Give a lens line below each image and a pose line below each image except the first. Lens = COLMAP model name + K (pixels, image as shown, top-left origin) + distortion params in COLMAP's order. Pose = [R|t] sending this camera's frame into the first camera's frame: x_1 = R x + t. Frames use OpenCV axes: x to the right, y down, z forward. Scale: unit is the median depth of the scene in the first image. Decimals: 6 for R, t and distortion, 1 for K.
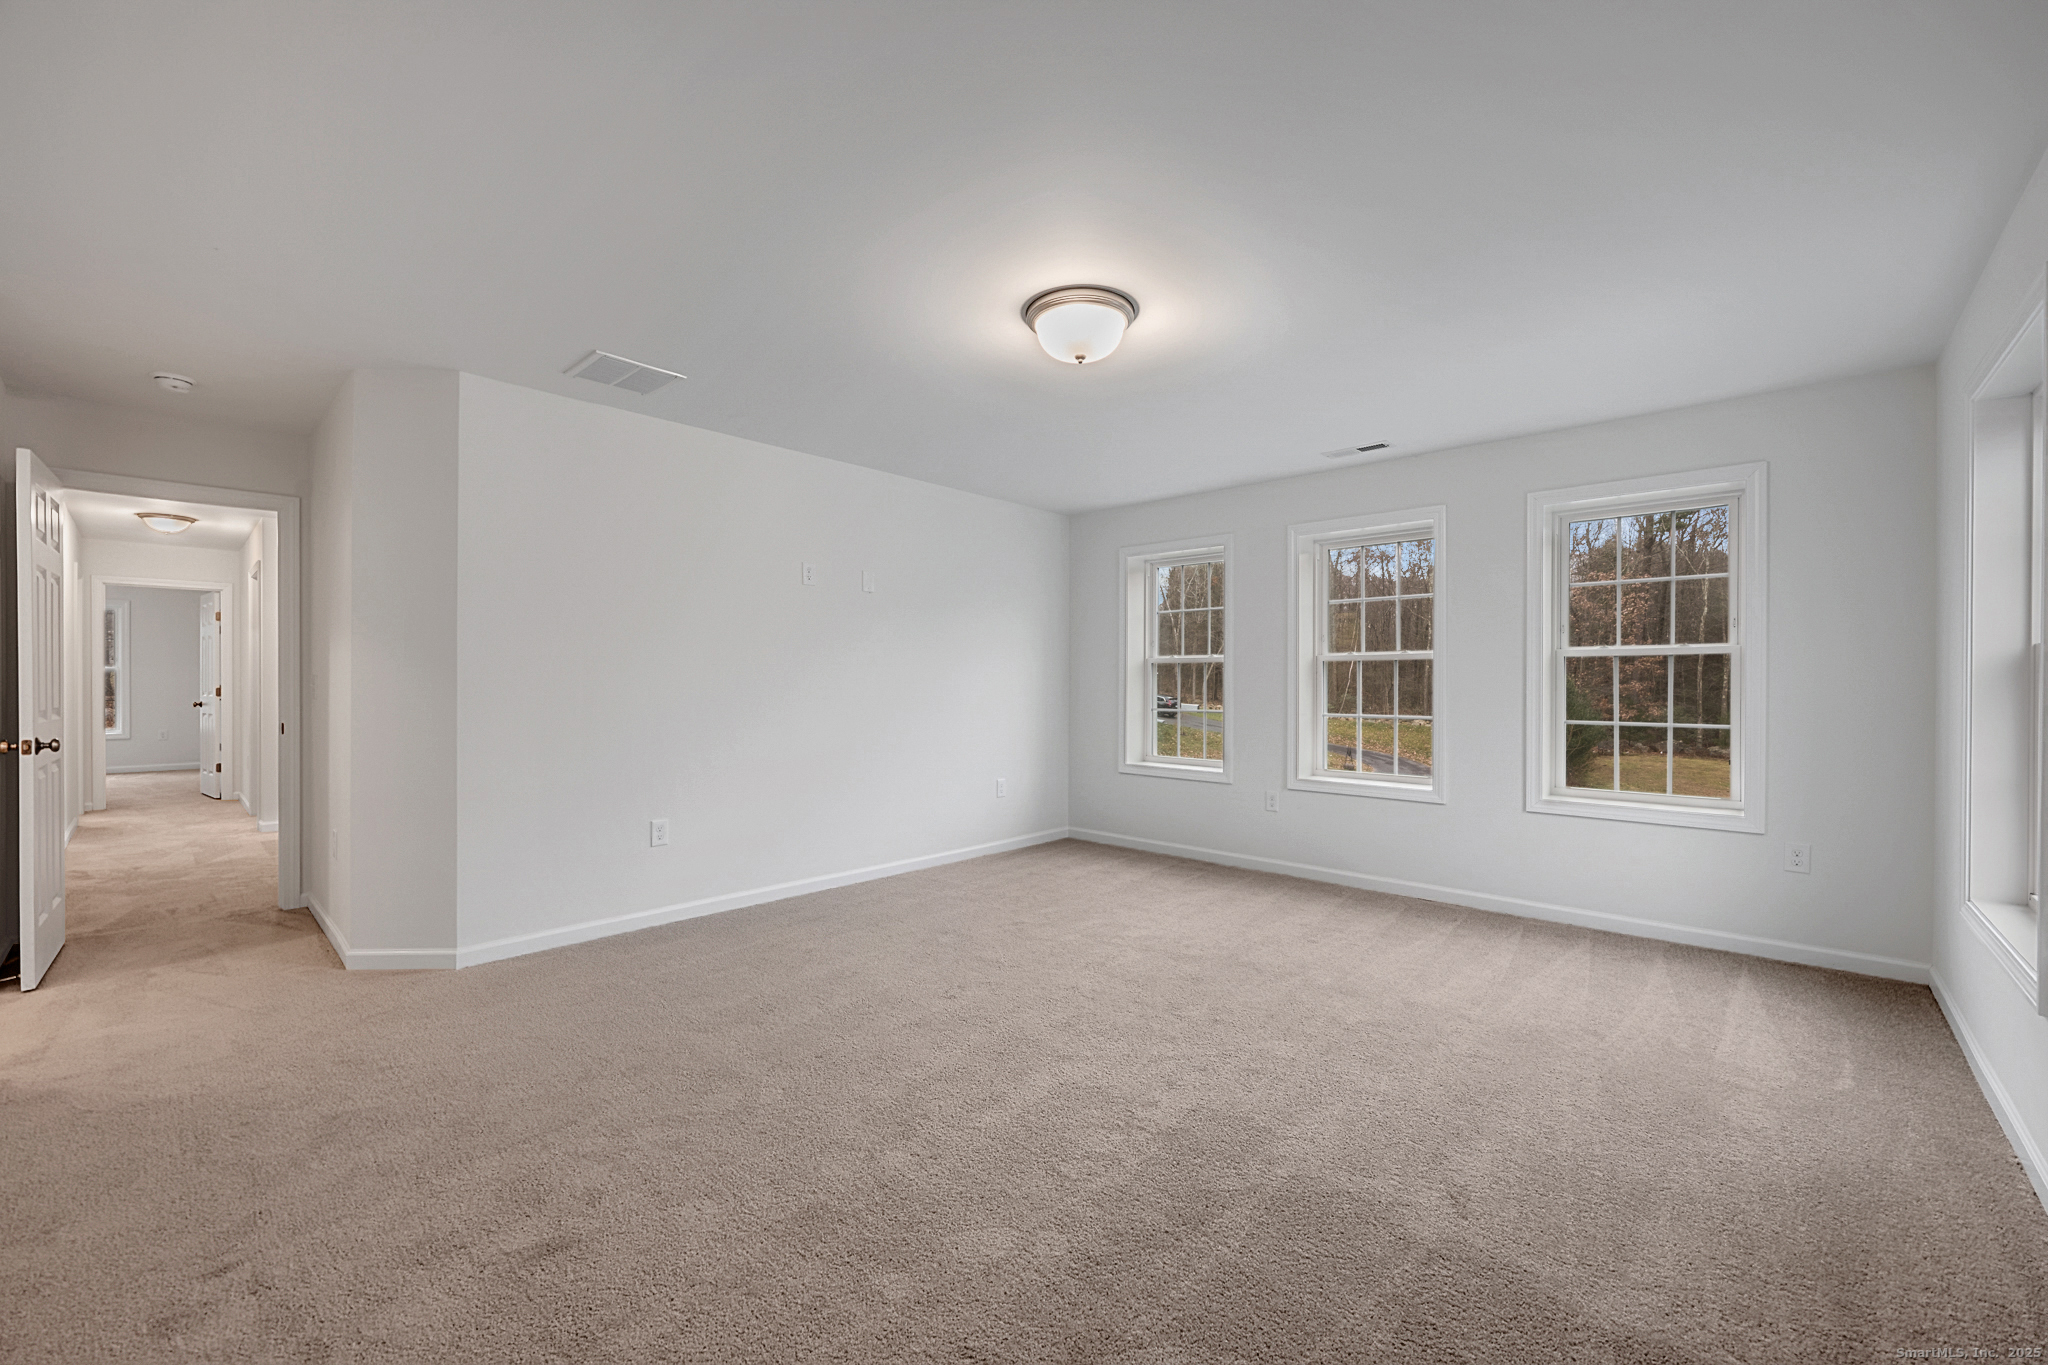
lens RADIAL K [[810.2, 0, 1043.1], [0, 810.2, 681.5], [0, 0, 1]] dist [-0.002199, -0.000487]
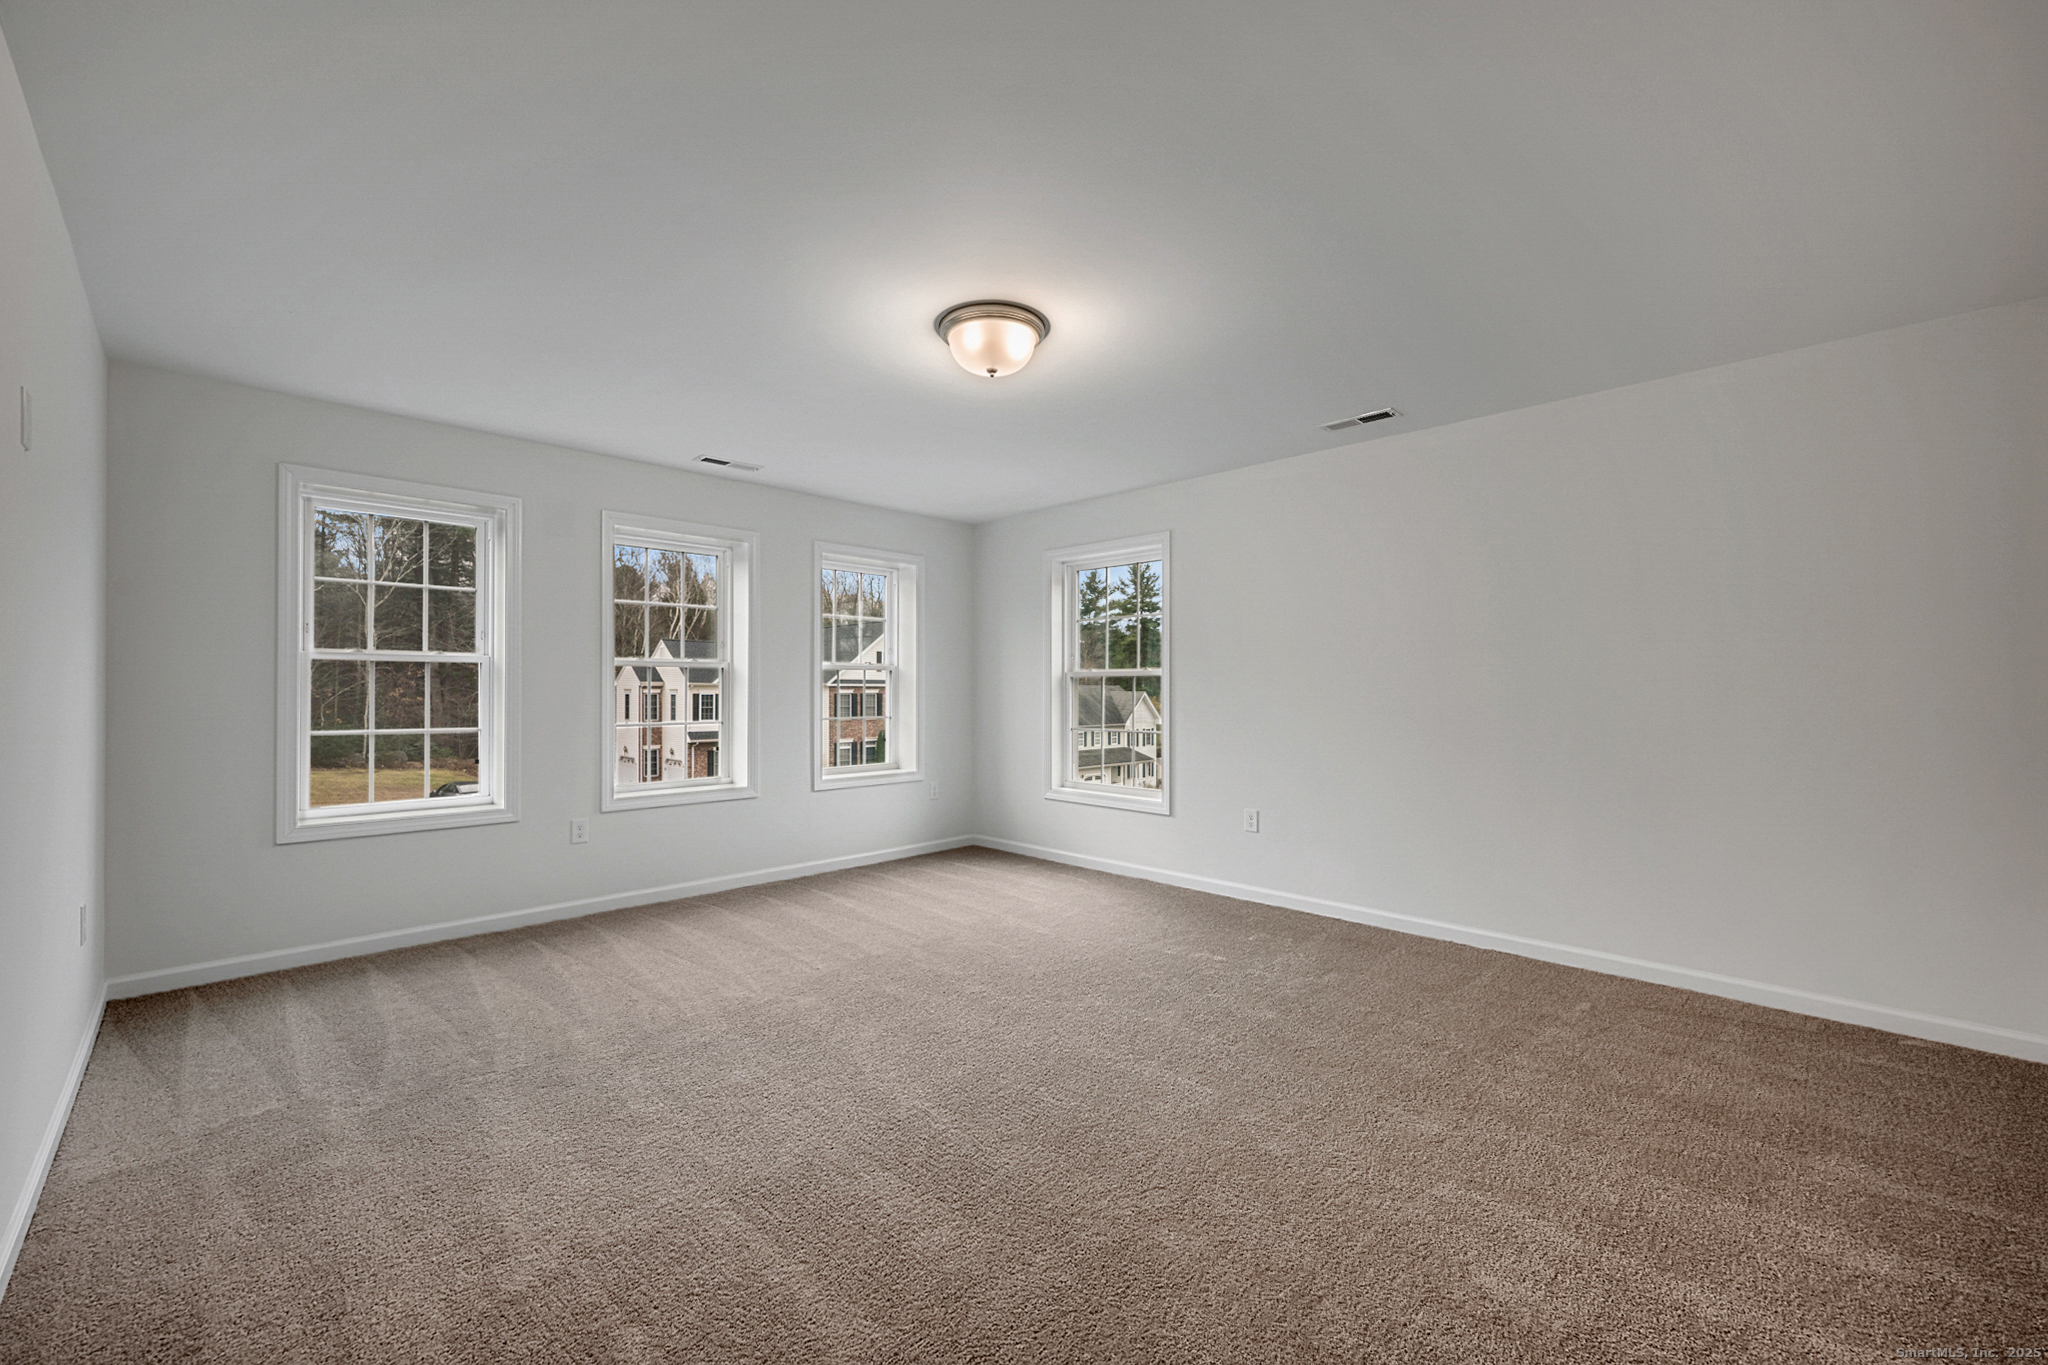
lens RADIAL K [[810.2, 0, 1042.4], [0, 810.2, 687.0], [0, 0, 1]] dist [-0.002199, -0.000487]
pose [[0.040843, 0.000983, 0.999165, -0.334919], [-0.001228, 0.999999, -0.000933, -0.001073], [-0.999165, -0.001189, 0.040844, 0.301779]]
